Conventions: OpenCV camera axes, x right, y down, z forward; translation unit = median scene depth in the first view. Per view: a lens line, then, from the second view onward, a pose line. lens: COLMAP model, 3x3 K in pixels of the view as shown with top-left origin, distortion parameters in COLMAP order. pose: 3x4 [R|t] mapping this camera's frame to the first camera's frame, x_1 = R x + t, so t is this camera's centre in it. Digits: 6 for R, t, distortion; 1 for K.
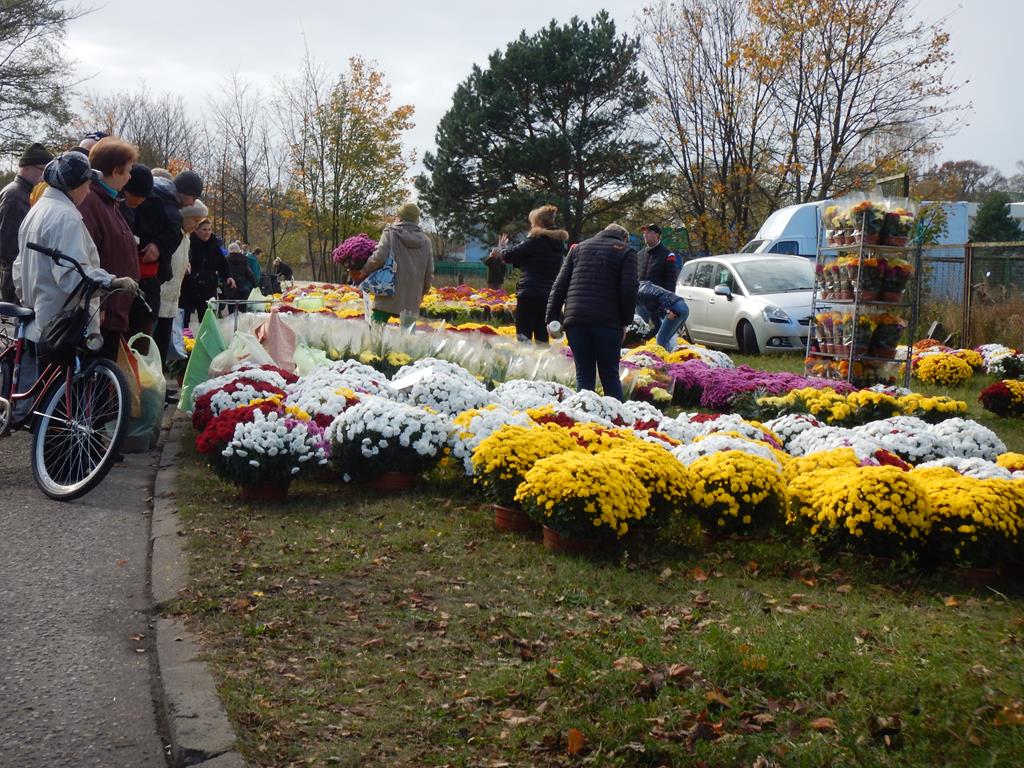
lens RADIAL K [[1708.3, 0, 512.0], [0, 1708.3, 384.0], [0, 0, 1]] dist [0.039370, -0.040485]
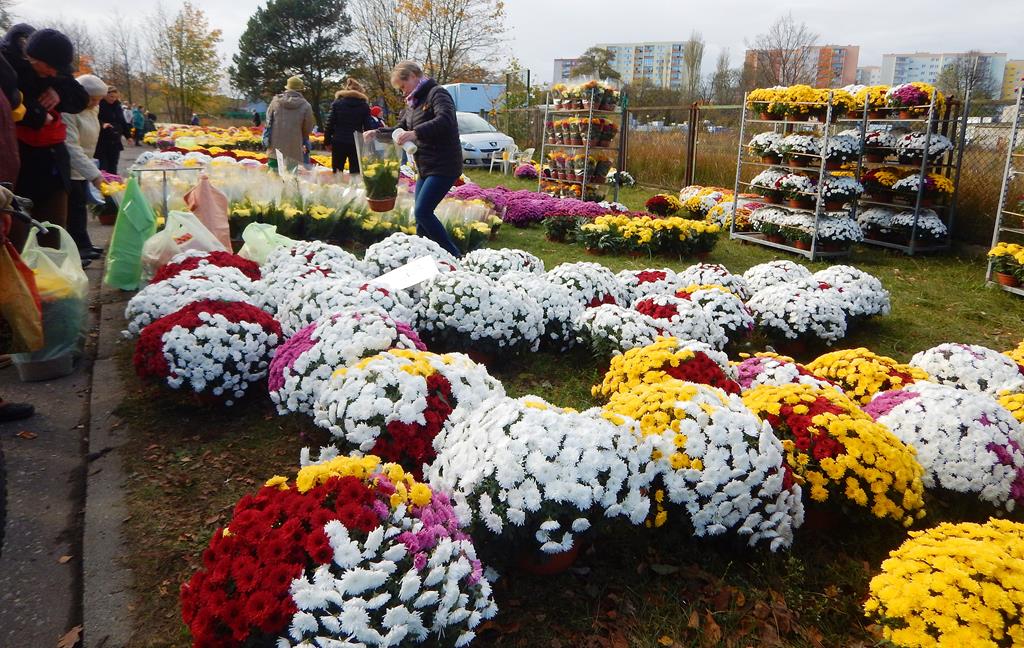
lens RADIAL K [[747.2, 0, 529.2], [0, 747.2, 279.0], [0, 0, 1]] dist [-0.024057, 0.006619]
pose [[0.945837, -0.062641, 0.318542, -0.021180], [0.014941, 0.988568, 0.150035, -0.009603], [-0.324299, -0.137149, 0.935960, 0.109840]]
